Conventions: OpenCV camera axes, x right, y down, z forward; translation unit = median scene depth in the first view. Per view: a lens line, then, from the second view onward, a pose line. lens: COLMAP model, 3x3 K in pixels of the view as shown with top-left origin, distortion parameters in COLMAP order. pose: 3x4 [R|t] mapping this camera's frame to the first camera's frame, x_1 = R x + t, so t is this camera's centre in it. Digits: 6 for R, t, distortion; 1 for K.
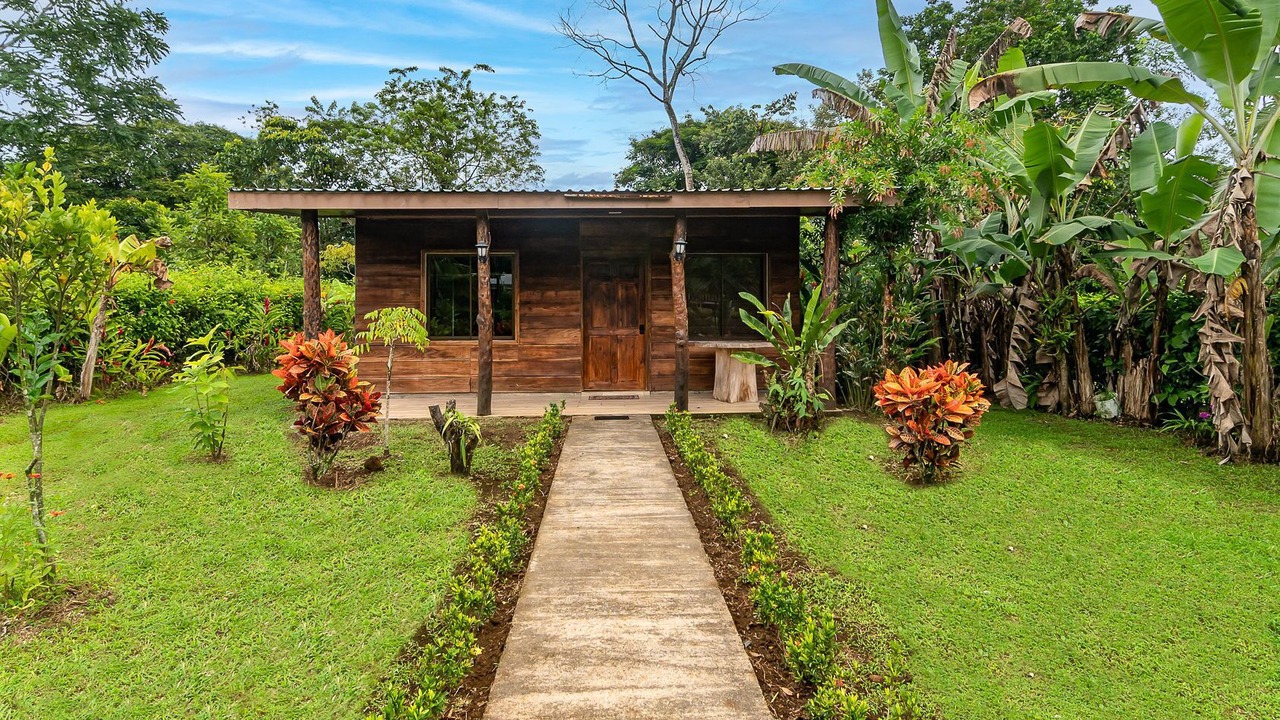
lens RADIAL K [[719.0, 0, 636.5], [0, 719.0, 301.1], [0, 0, 1]] dist [-0.005715, -0.001072]
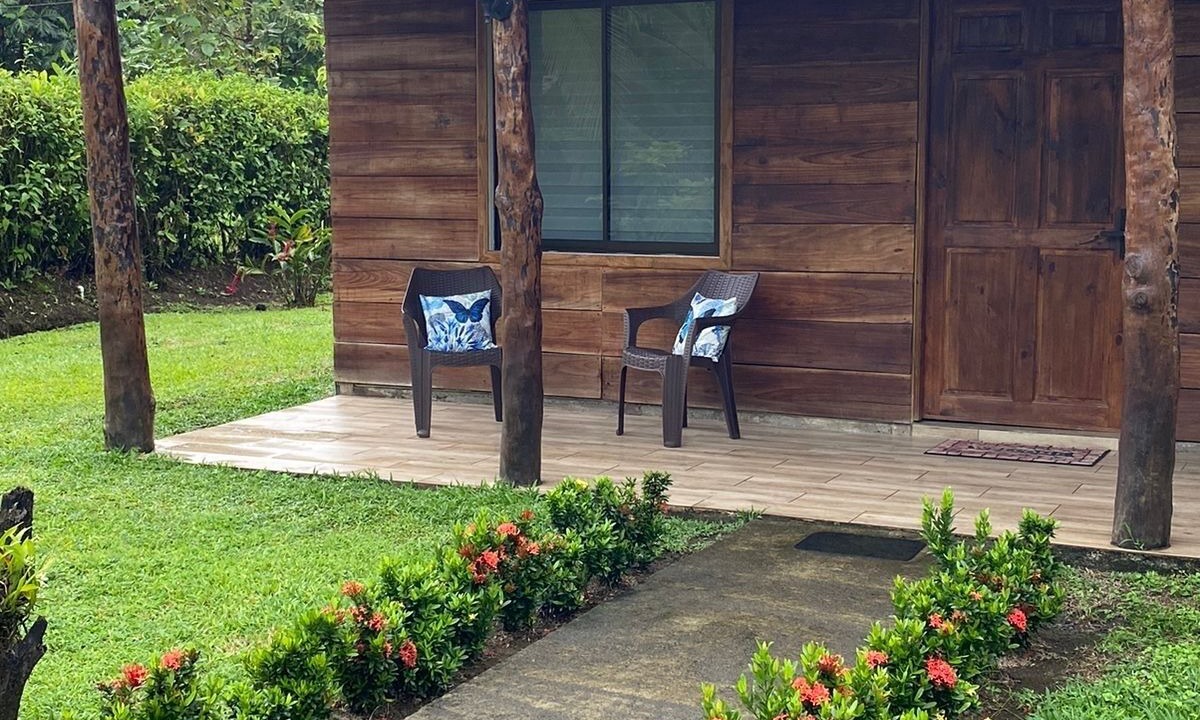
lens RADIAL K [[1664.0, 0, 598.3], [0, 1664.0, 356.8], [0, 0, 1]] dist [0.150137, 0.000000]
pose [[0.877094, 0.059503, -0.476619, 0.154744], [0.005578, 0.990968, 0.133980, -0.003608], [0.480287, -0.120172, 0.868840, 0.289614]]
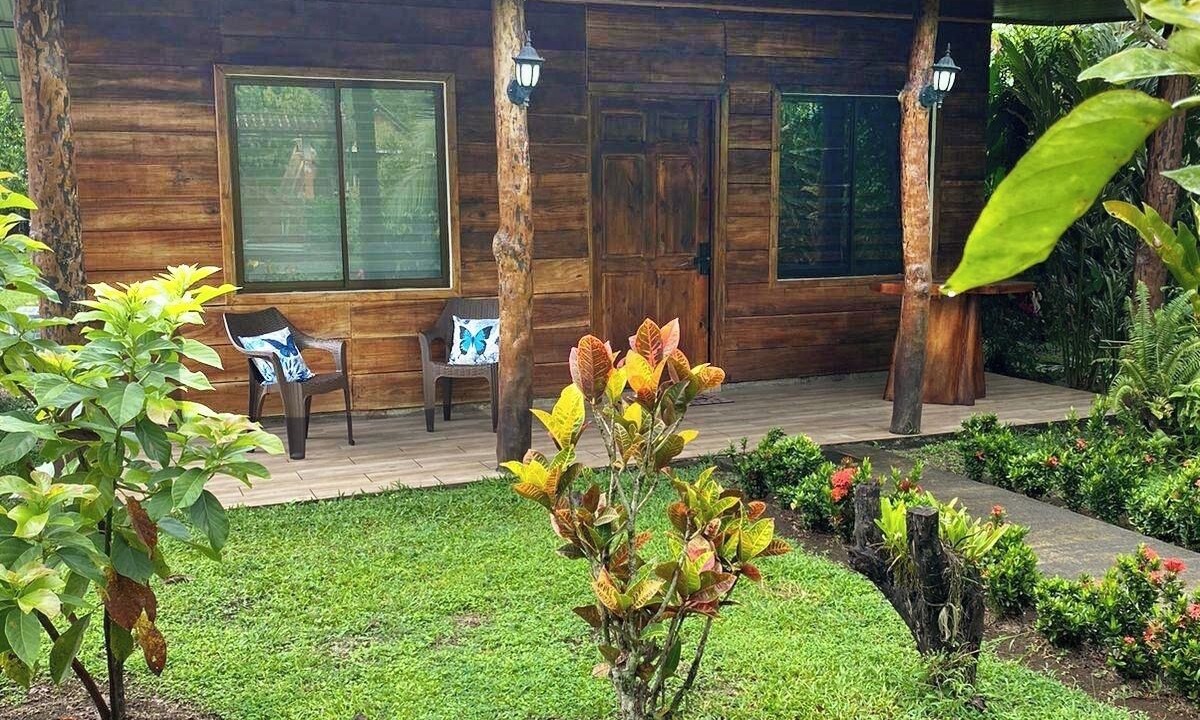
lens RADIAL K [[1218.4, 0, 609.1], [0, 1218.4, 360.4], [0, 0, 1]] dist [0.102538, 0.000000]
pose [[0.943147, -0.046771, 0.329069, -0.324571], [-0.000427, 0.989879, 0.141916, -0.007270], [-0.332376, -0.133988, 0.933581, 0.264950]]
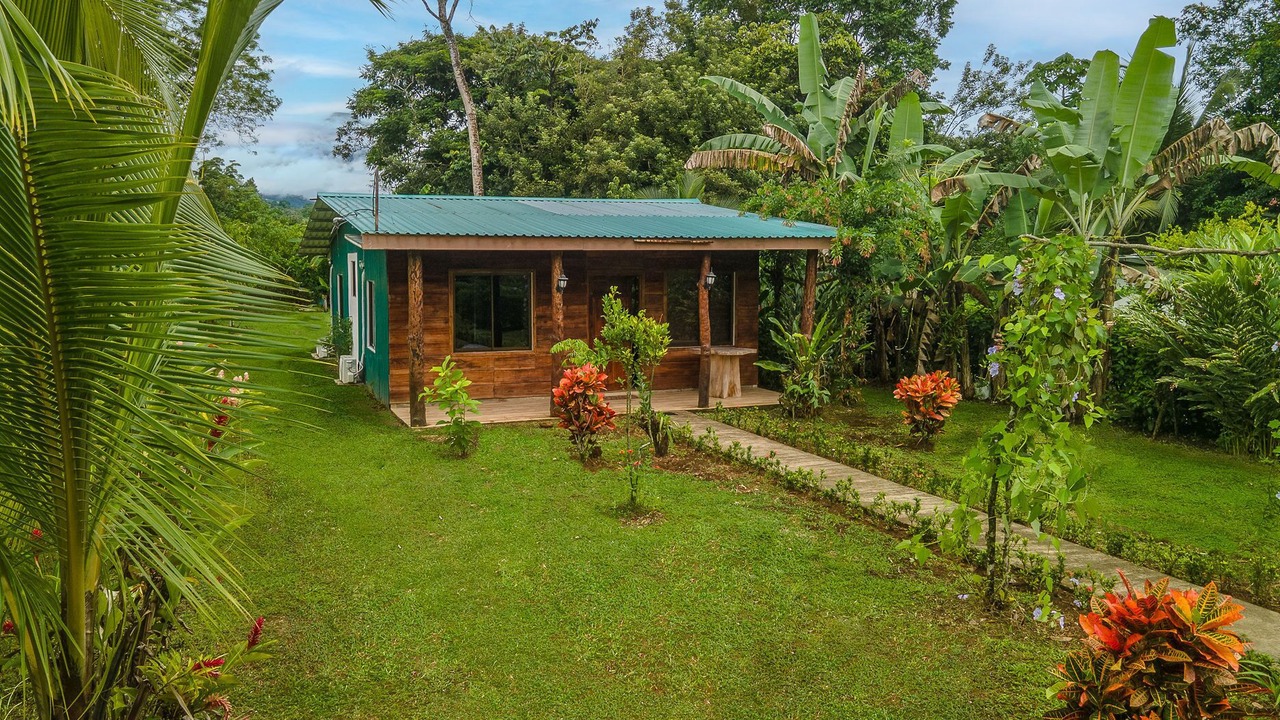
lens RADIAL K [[978.2, 0, 626.7], [0, 978.2, 360.0], [0, 0, 1]] dist [0.014387, 0.001572]
pose [[0.945386, -0.026164, 0.324902, -0.524253], [-0.009583, 0.994111, 0.107940, -0.096245], [-0.325812, -0.105158, 0.939568, -0.478817]]
